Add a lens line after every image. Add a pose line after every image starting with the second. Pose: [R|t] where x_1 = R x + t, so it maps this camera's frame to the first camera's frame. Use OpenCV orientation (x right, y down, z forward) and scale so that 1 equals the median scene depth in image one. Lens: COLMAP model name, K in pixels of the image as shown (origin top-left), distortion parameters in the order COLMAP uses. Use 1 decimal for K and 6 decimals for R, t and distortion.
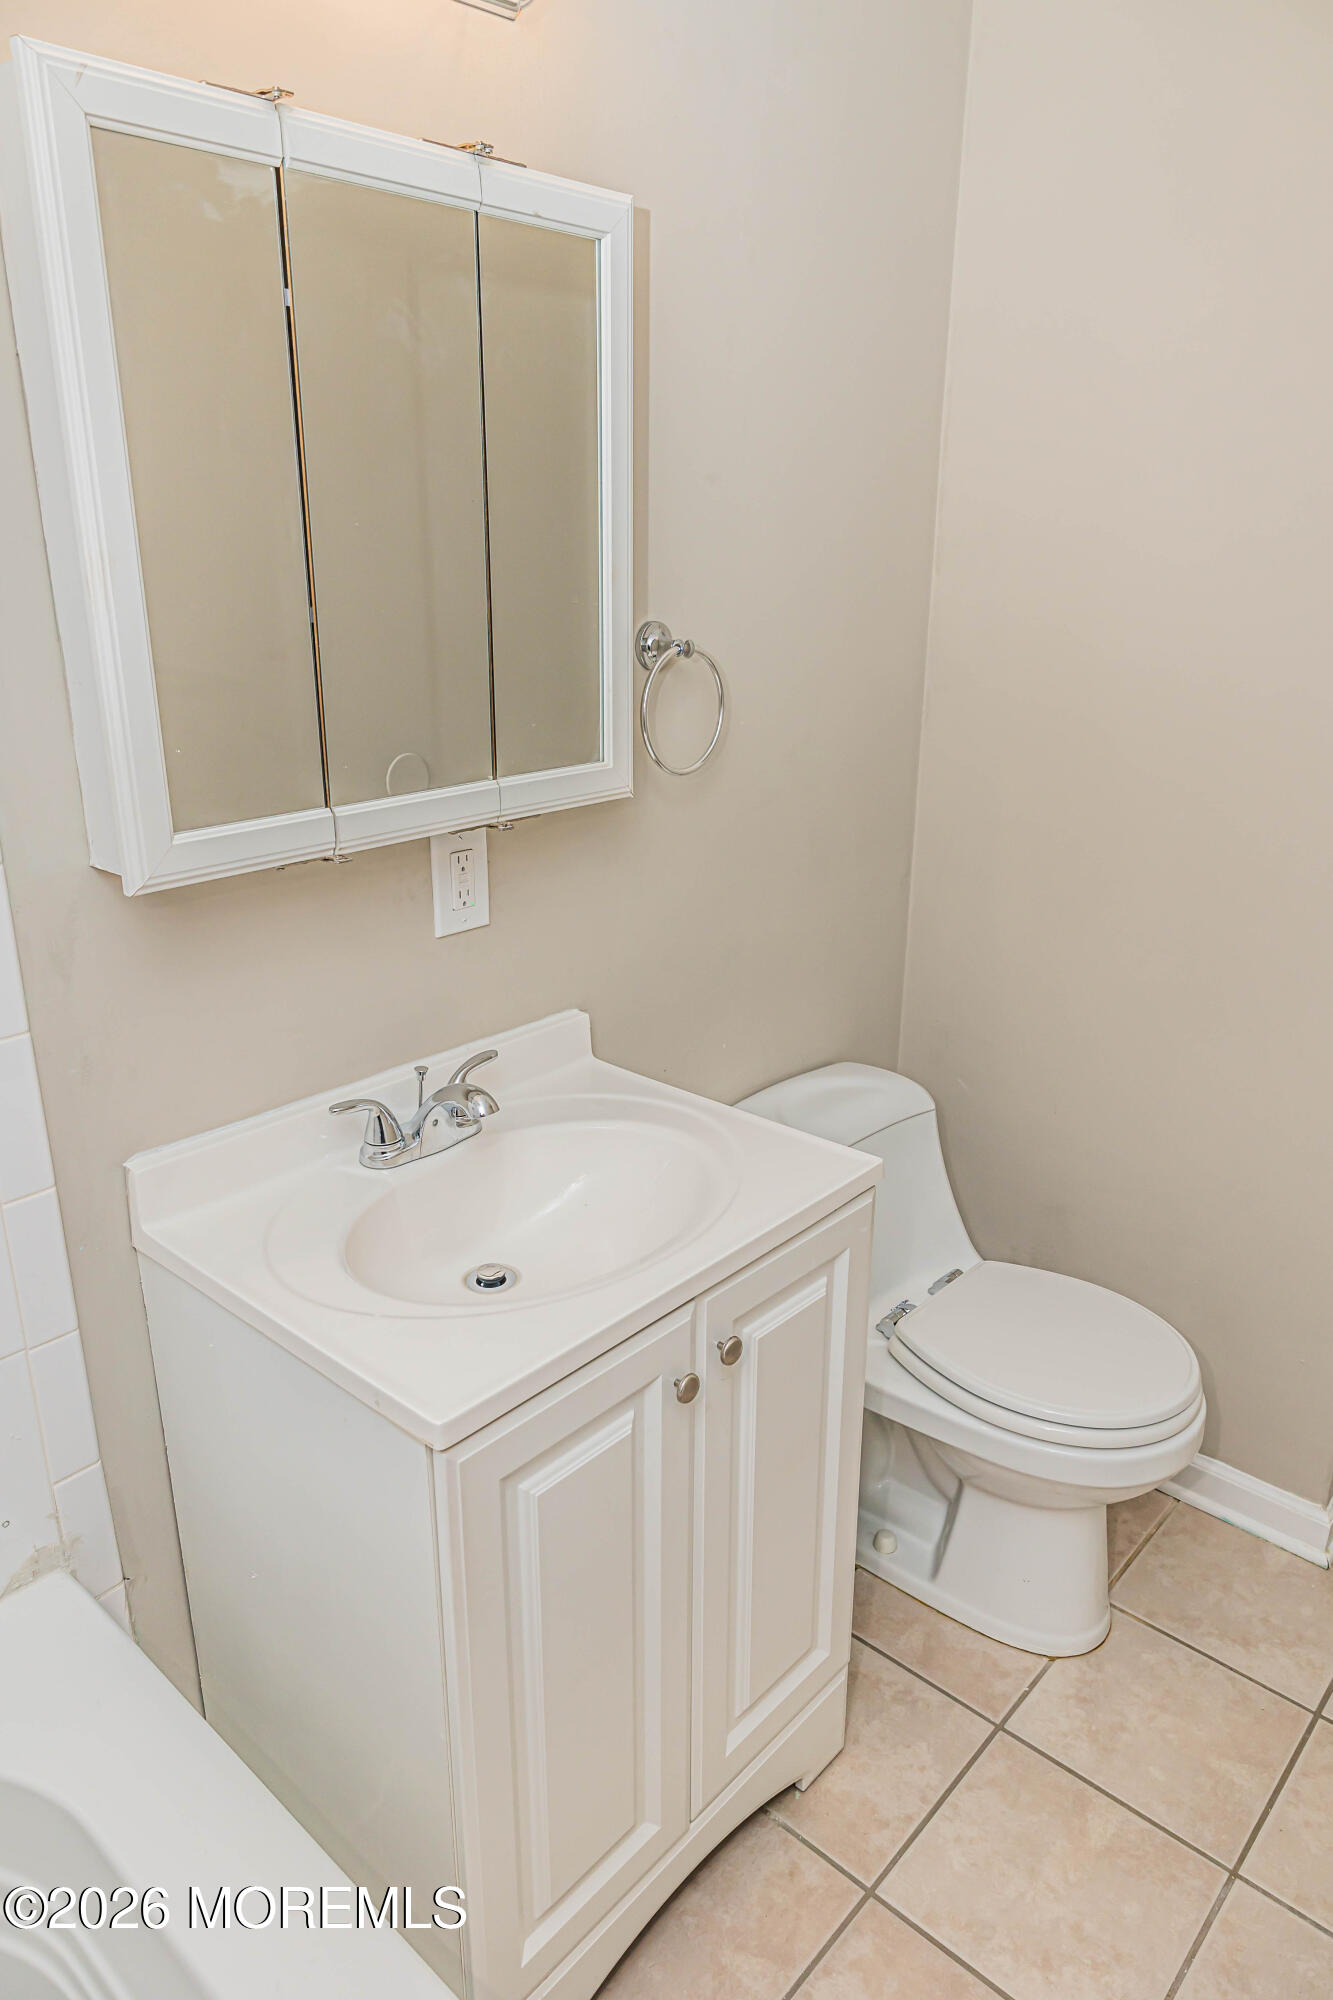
lens RADIAL K [[1337.2, 0, 665.2], [0, 1337.2, 992.1], [0, 0, 1]] dist [-0.002760, 0.007459]
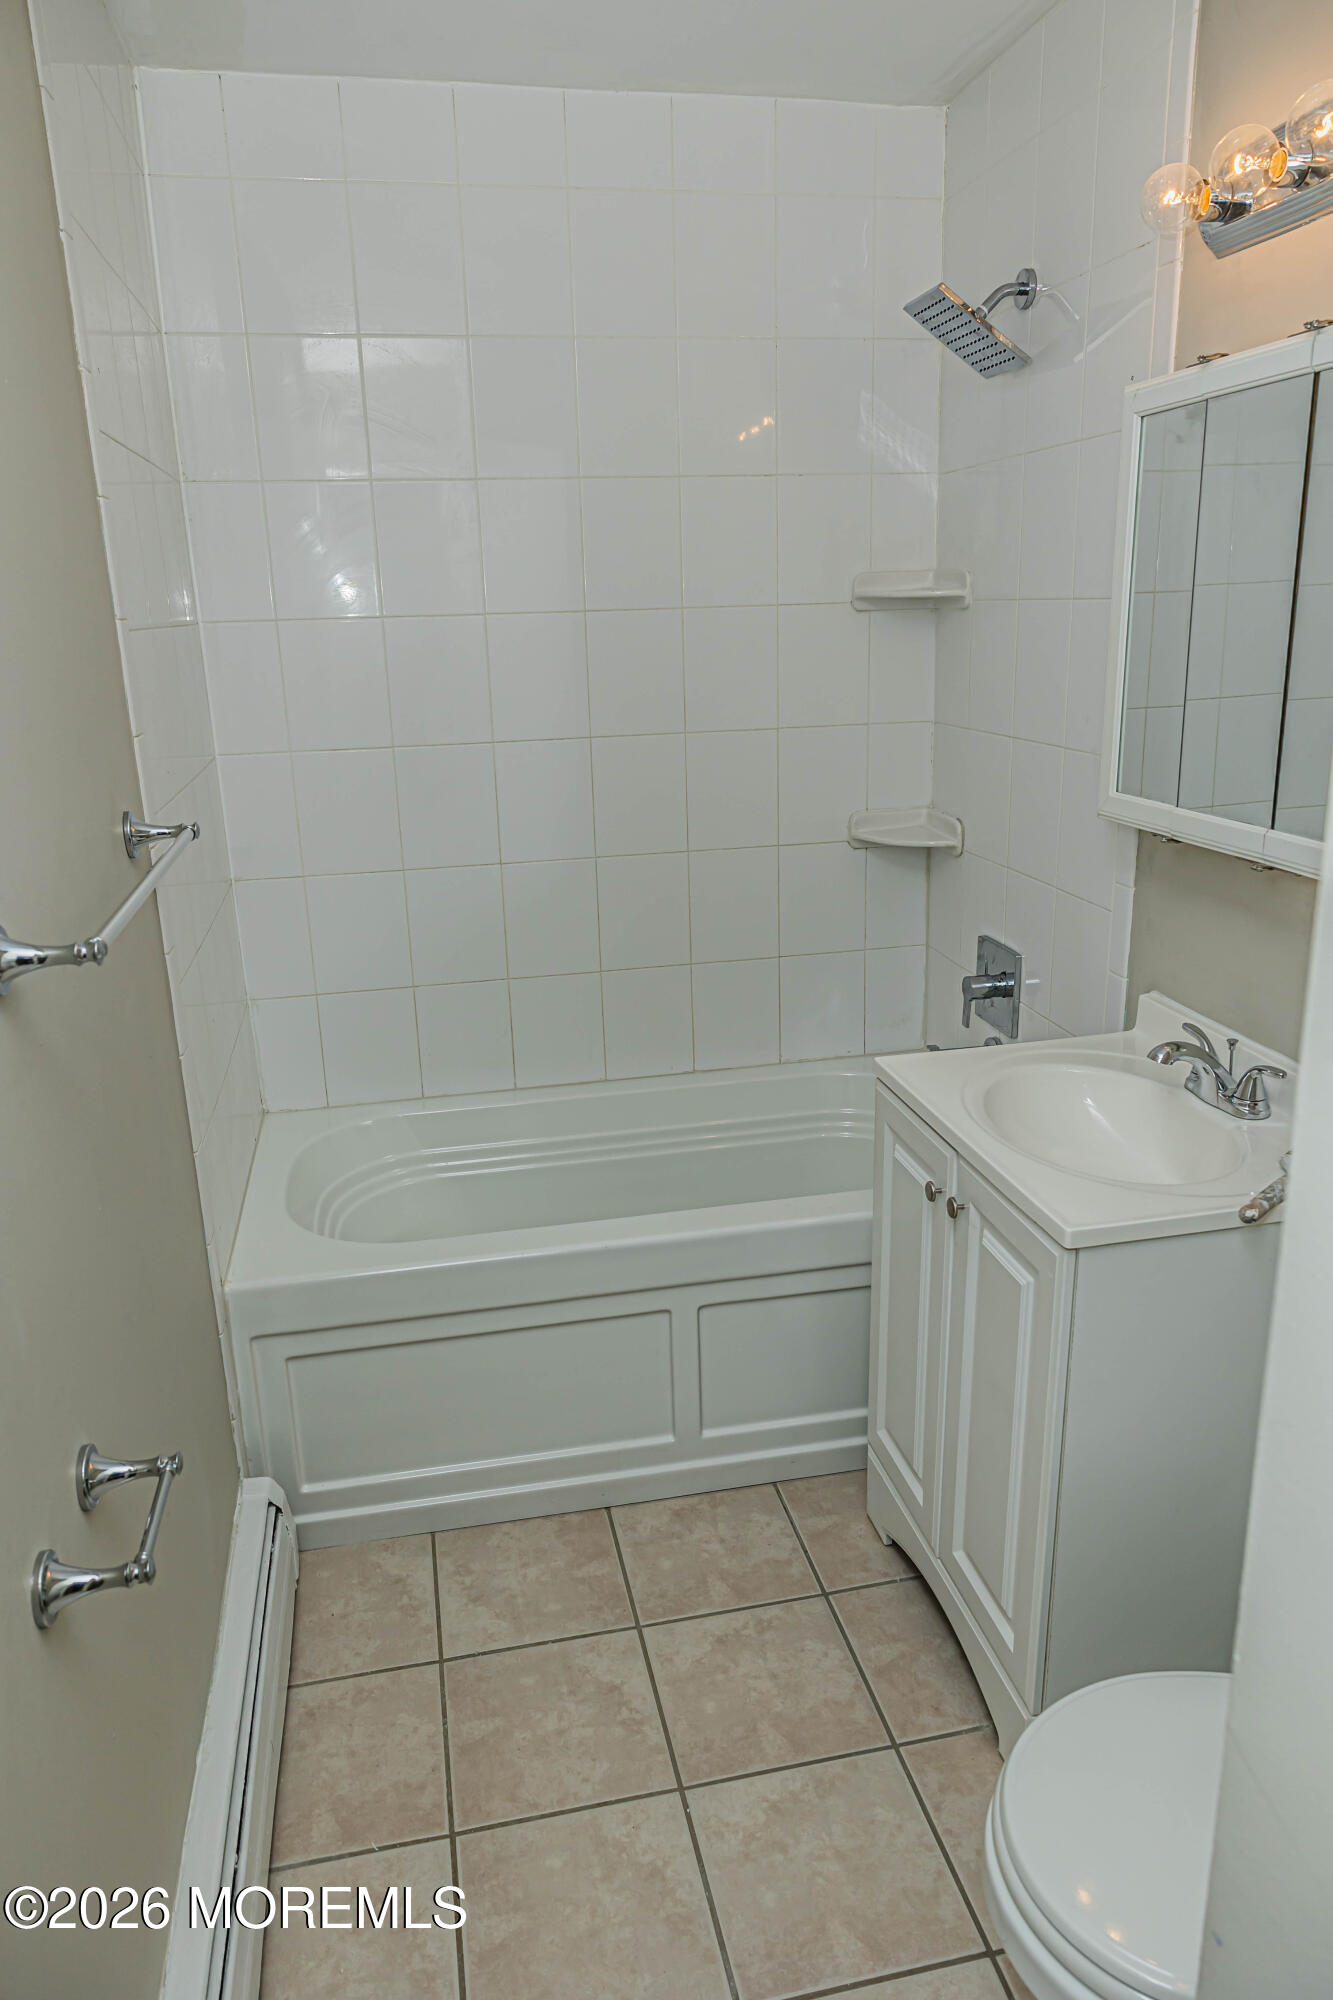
lens RADIAL K [[1337.2, 0, 677.9], [0, 1337.2, 1004.8], [0, 0, 1]] dist [-0.002760, 0.007459]
pose [[-0.589095, 0.230349, -0.774536, 1.101399], [-0.242129, 0.864148, 0.441158, -0.405780], [0.770935, 0.447422, -0.453291, 1.155057]]
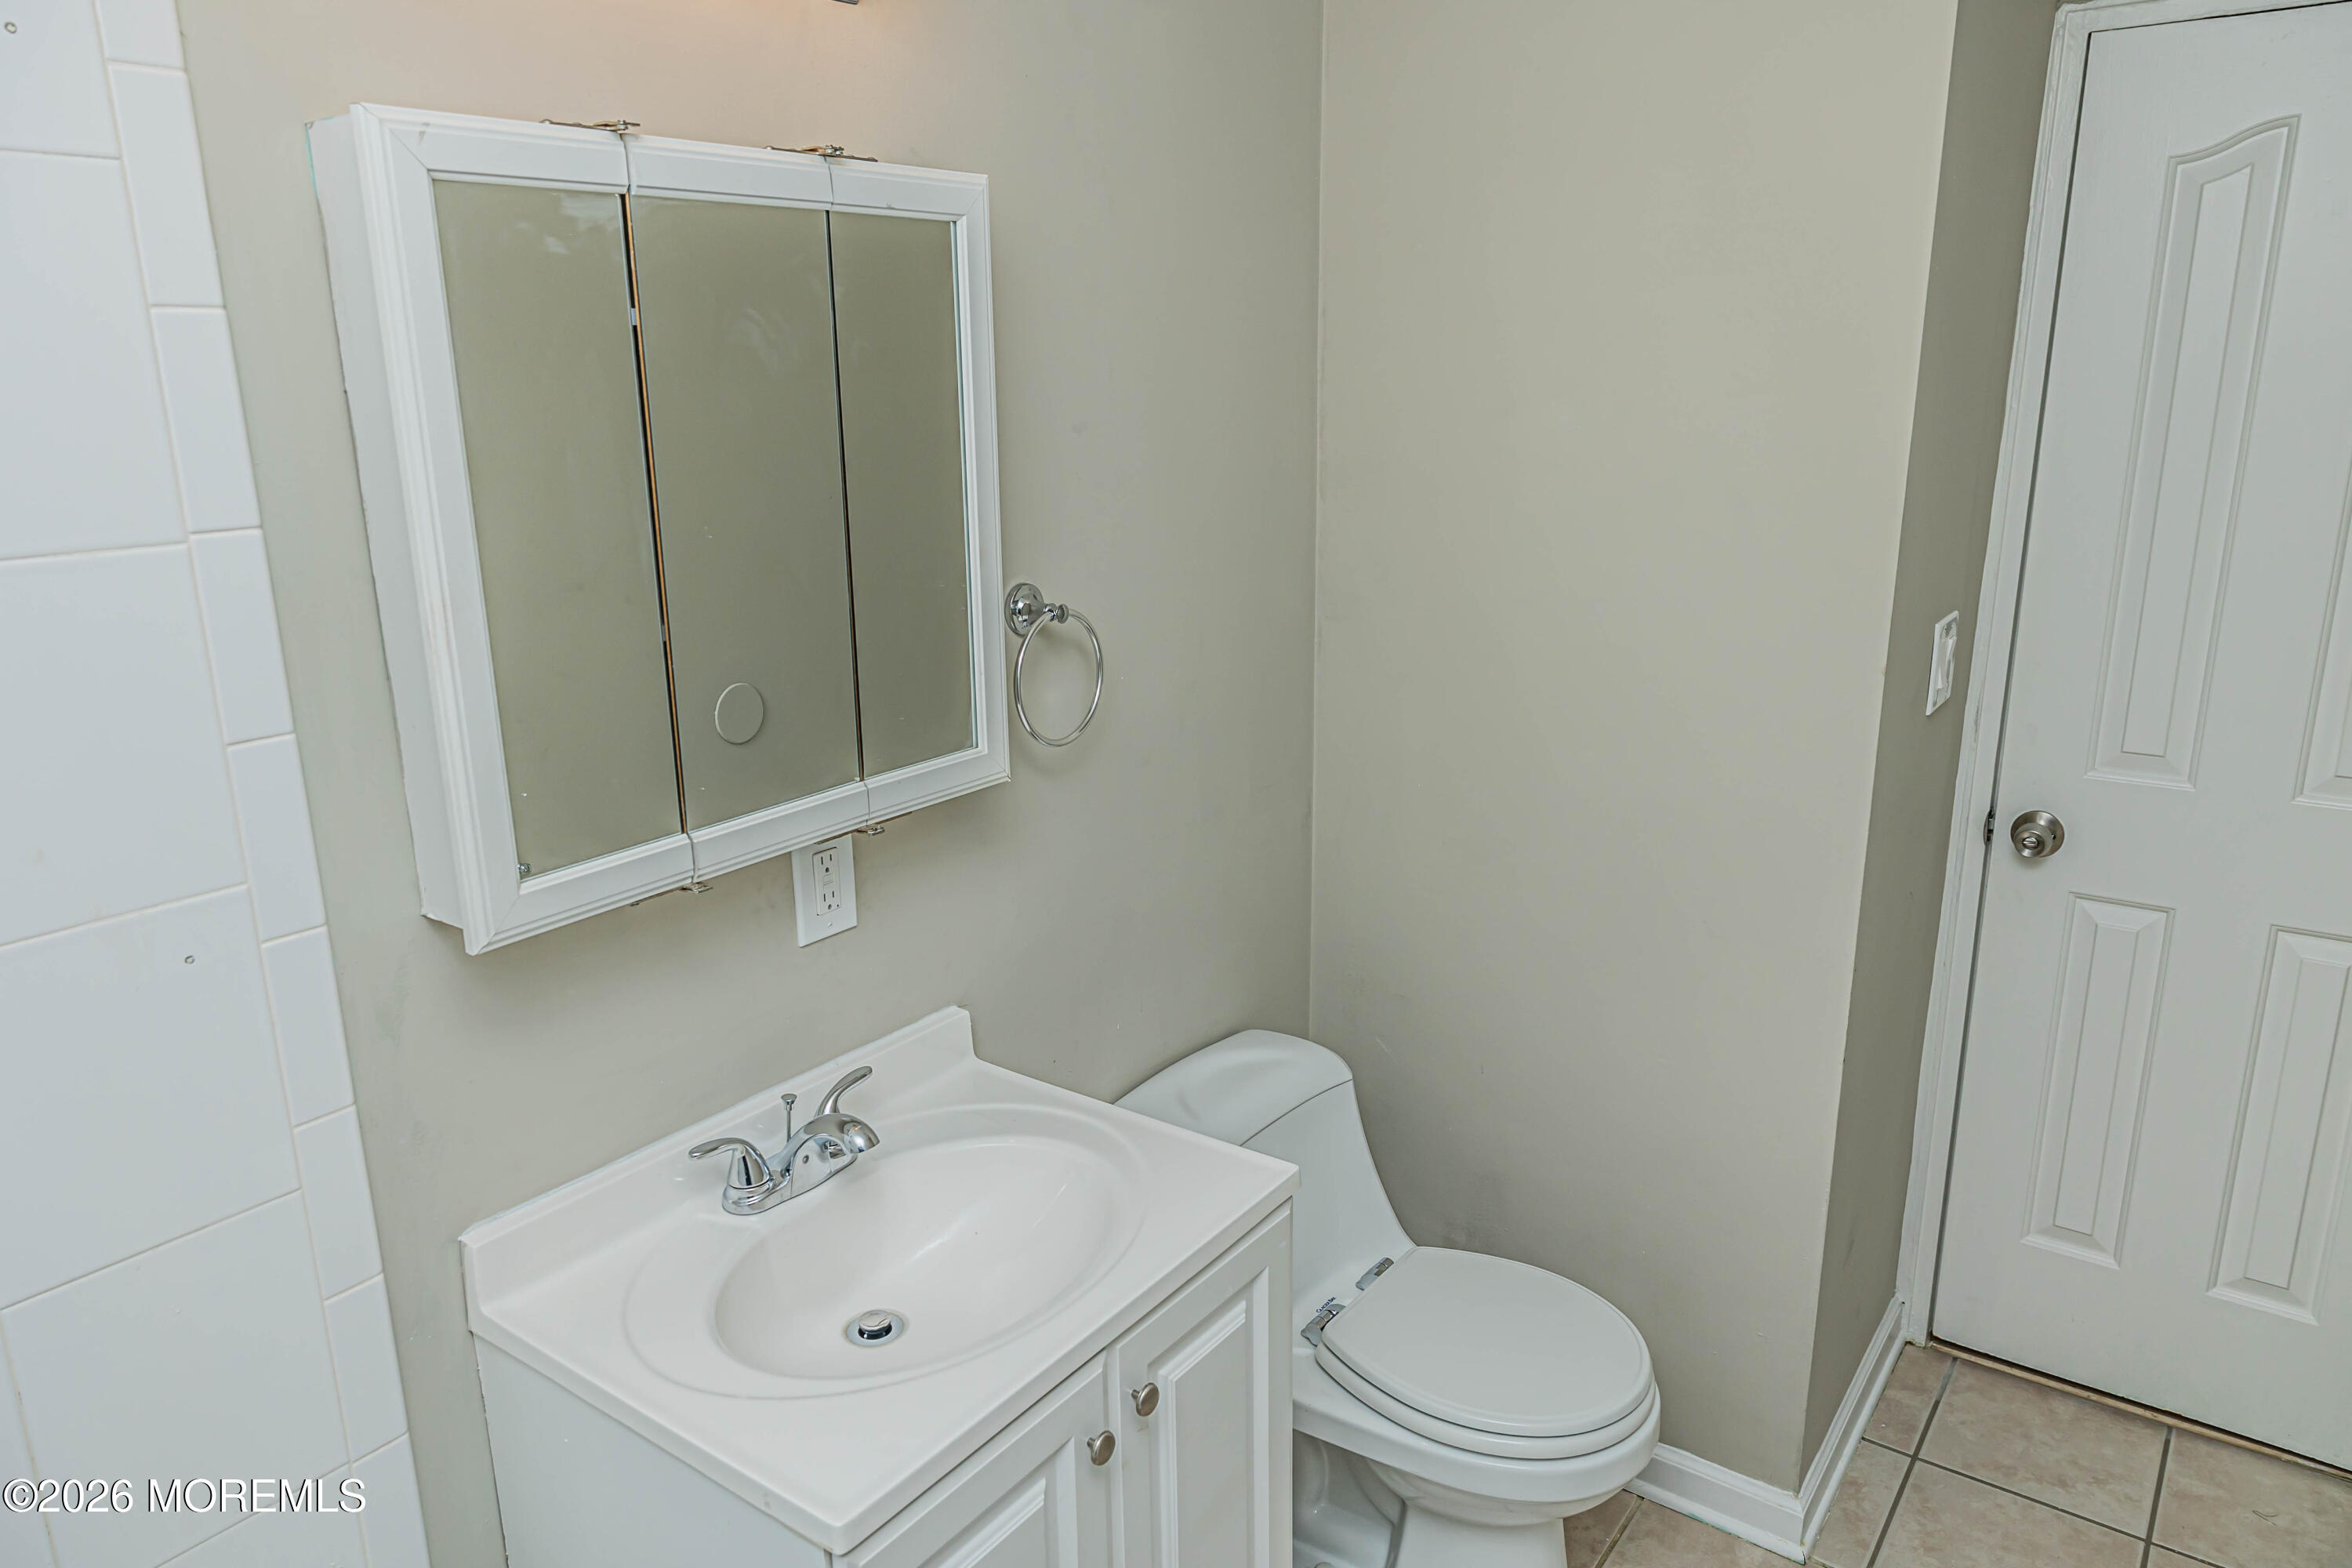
lens RADIAL K [[1572.5, 0, 1173.9], [0, 1572.5, 768.0], [0, 0, 1]] dist [-0.002760, 0.007459]
pose [[0.994888, -0.042158, 0.091768, -0.011966], [0.048805, 0.996250, -0.071444, -0.078312], [-0.088412, 0.075557, 0.993214, -0.099239]]
